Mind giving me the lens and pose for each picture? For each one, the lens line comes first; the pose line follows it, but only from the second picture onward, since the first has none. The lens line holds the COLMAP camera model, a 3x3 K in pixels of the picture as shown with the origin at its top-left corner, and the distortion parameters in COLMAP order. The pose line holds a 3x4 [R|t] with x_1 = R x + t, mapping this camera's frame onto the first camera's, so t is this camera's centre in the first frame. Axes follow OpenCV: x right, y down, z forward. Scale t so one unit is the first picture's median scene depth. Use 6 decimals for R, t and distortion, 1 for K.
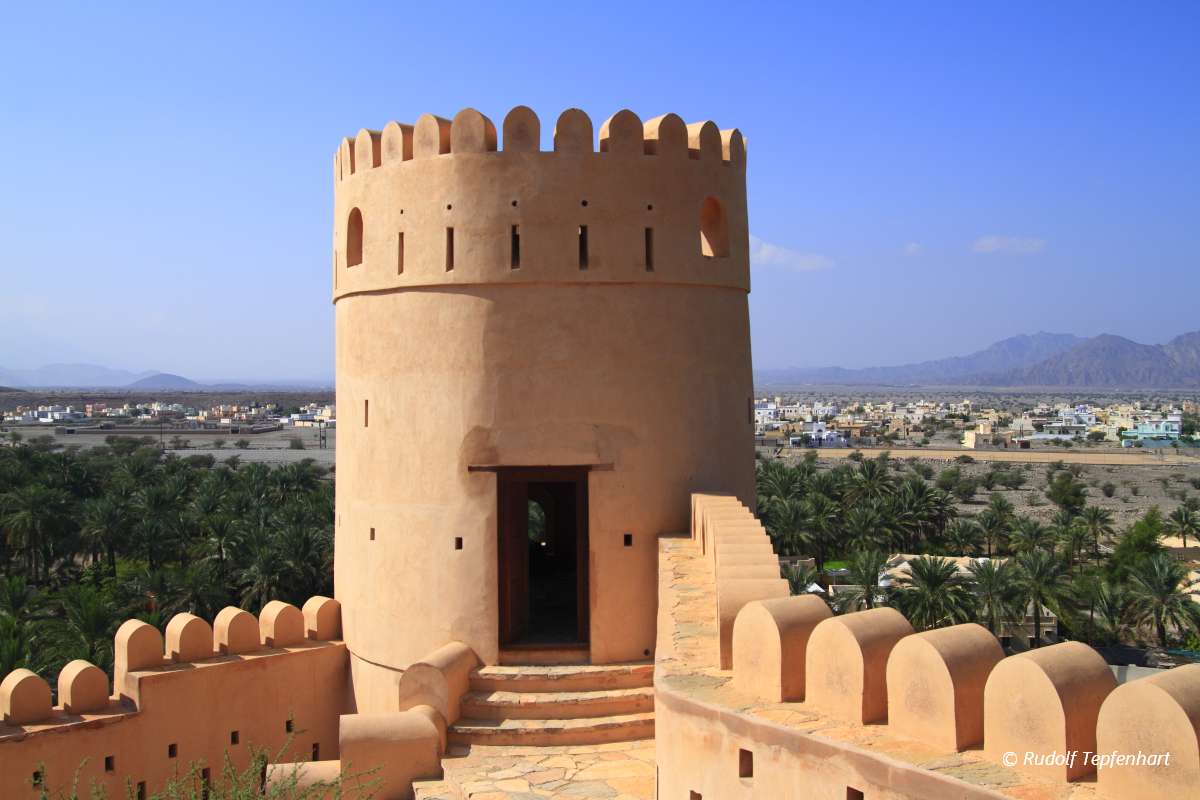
lens RADIAL K [[1246.6, 0, 597.7], [0, 1246.6, 403.0], [0, 0, 1]] dist [-0.009687, 0.000000]
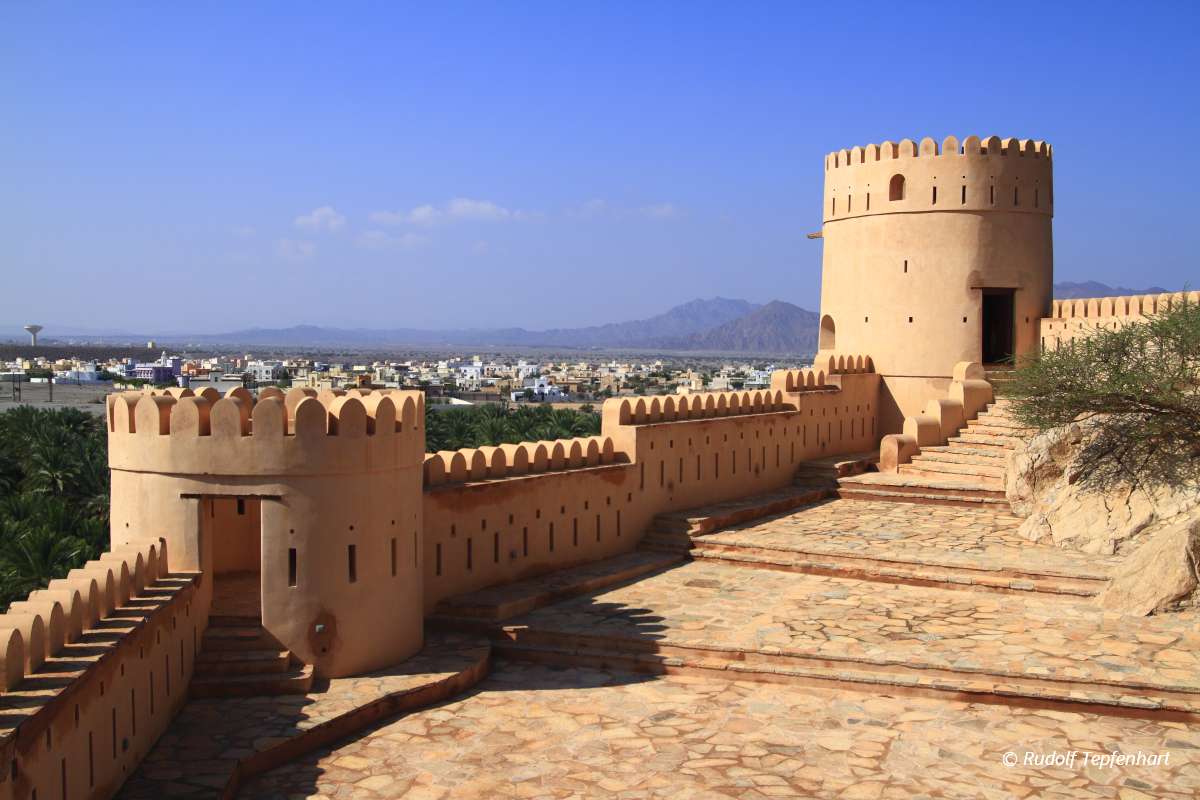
lens RADIAL K [[1308.9, 0, 601.1], [0, 1308.9, 405.9], [0, 0, 1]] dist [0.046925, 0.000000]
pose [[0.966008, 0.001570, 0.258507, -0.116061], [-0.009293, 0.999546, 0.028659, 0.017175], [-0.258344, -0.030087, 0.965584, -0.100785]]
